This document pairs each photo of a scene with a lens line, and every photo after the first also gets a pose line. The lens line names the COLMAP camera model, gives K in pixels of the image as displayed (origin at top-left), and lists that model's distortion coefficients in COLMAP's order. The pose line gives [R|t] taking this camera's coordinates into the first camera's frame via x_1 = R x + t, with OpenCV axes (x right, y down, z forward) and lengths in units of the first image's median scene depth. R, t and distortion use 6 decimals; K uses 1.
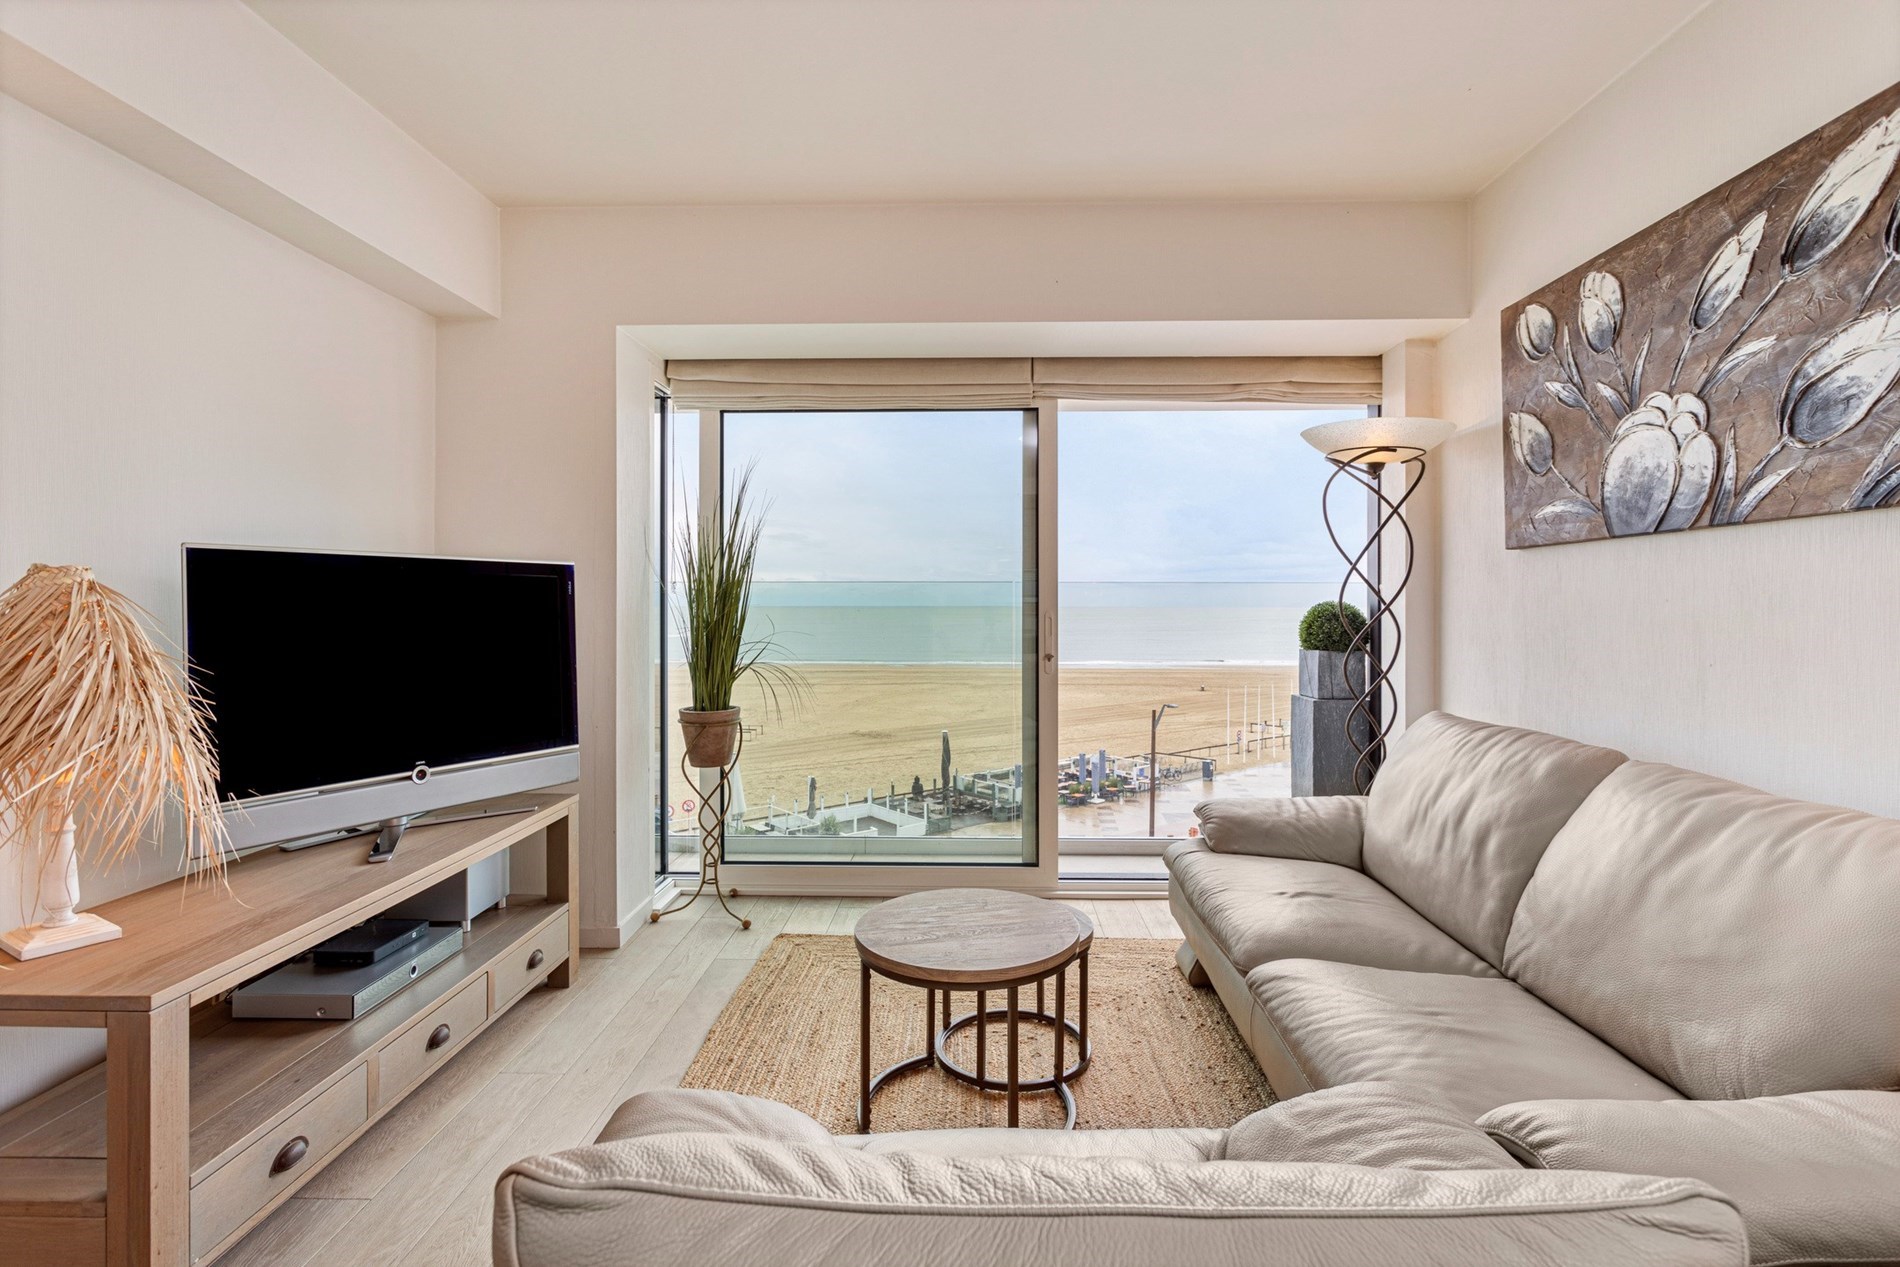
lens RADIAL K [[928.8, 0, 949.4], [0, 928.8, 606.0], [0, 0, 1]] dist [0.002496, 0.000797]
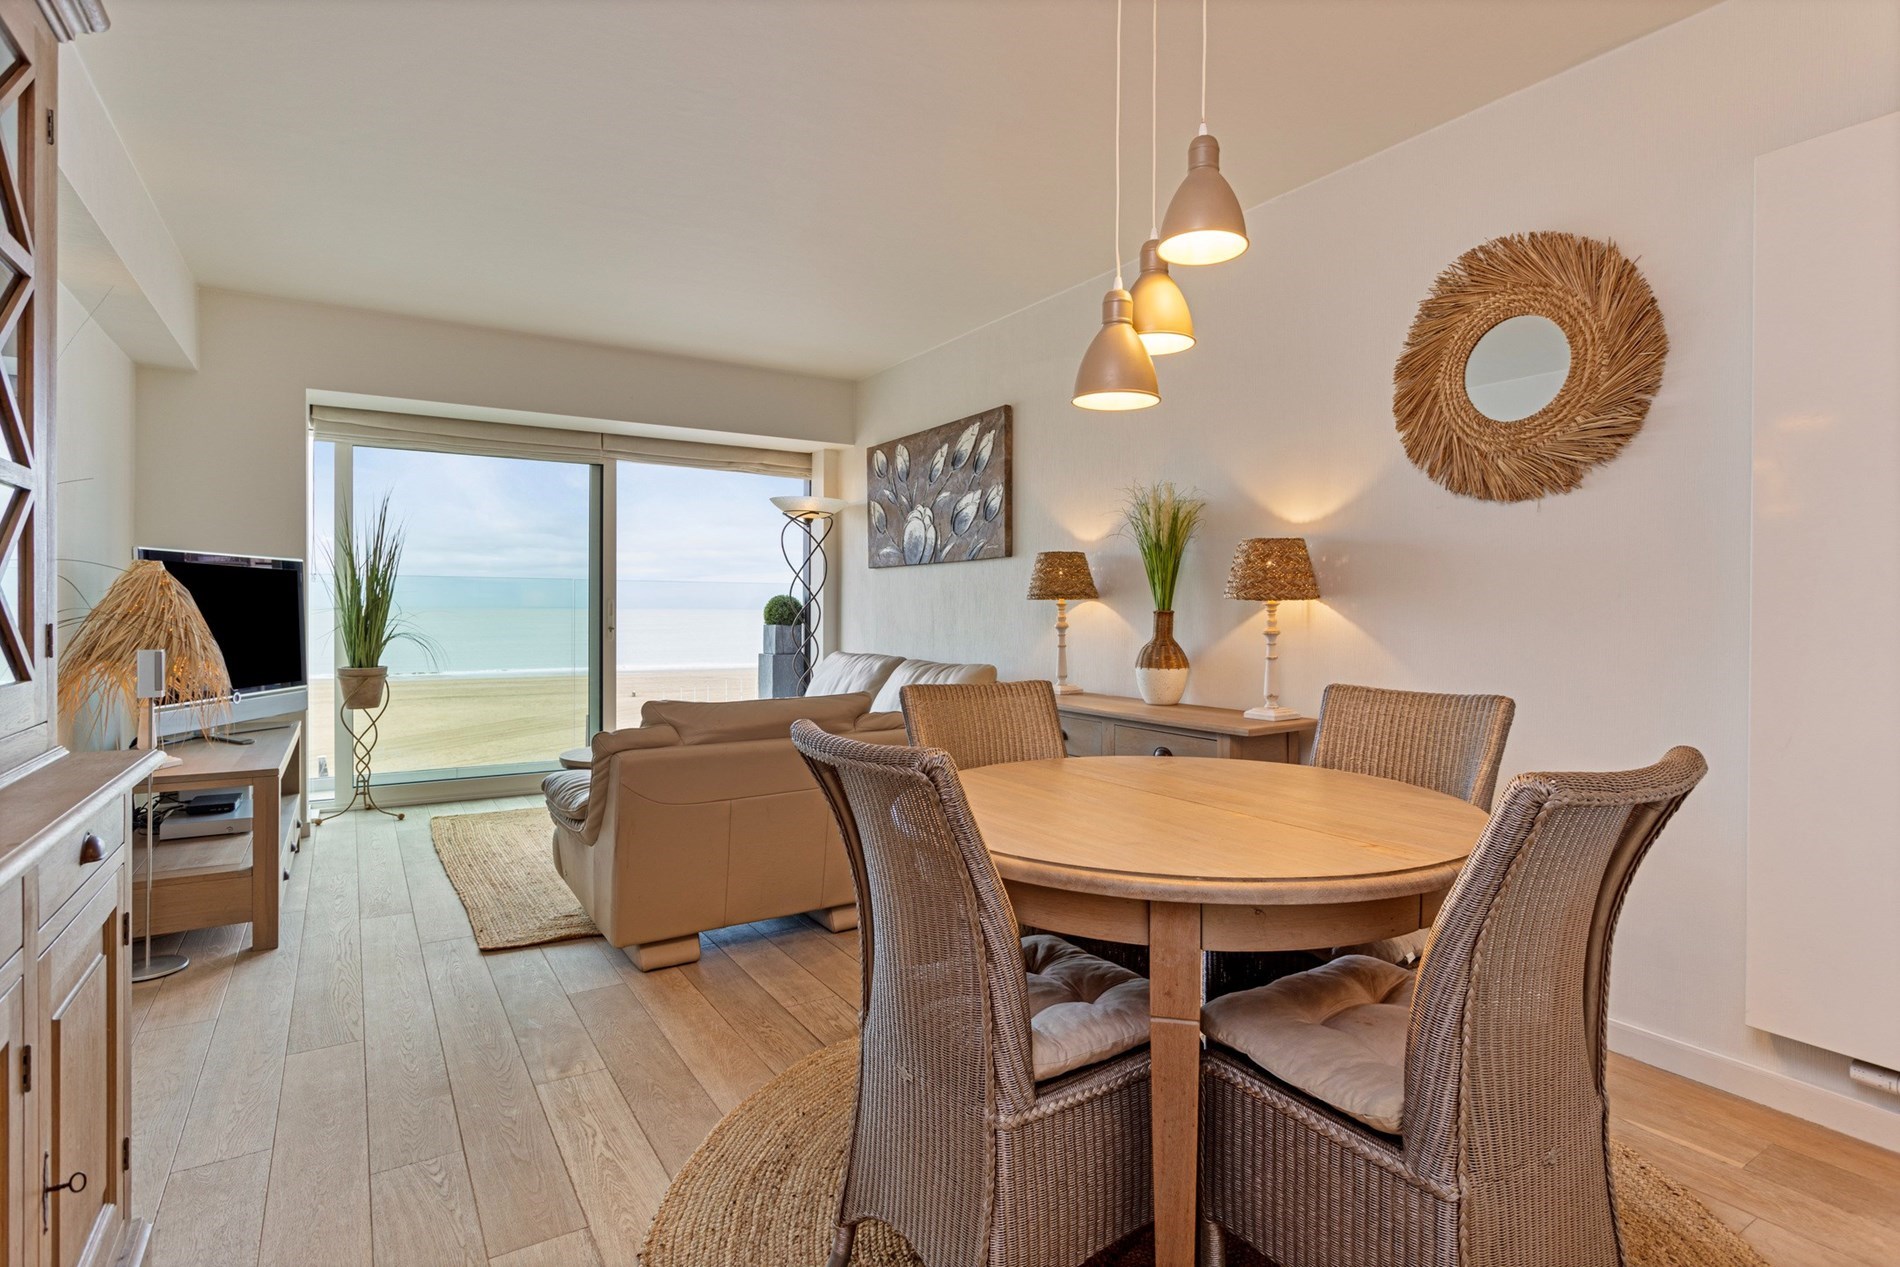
lens RADIAL K [[928.8, 0, 949.4], [0, 928.8, 606.0], [0, 0, 1]] dist [0.002496, 0.000797]
pose [[0.833431, 0.004789, 0.552603, -0.352121], [-0.004844, 0.999987, -0.001360, 0.021420], [-0.552602, -0.001543, 0.833444, -0.746073]]
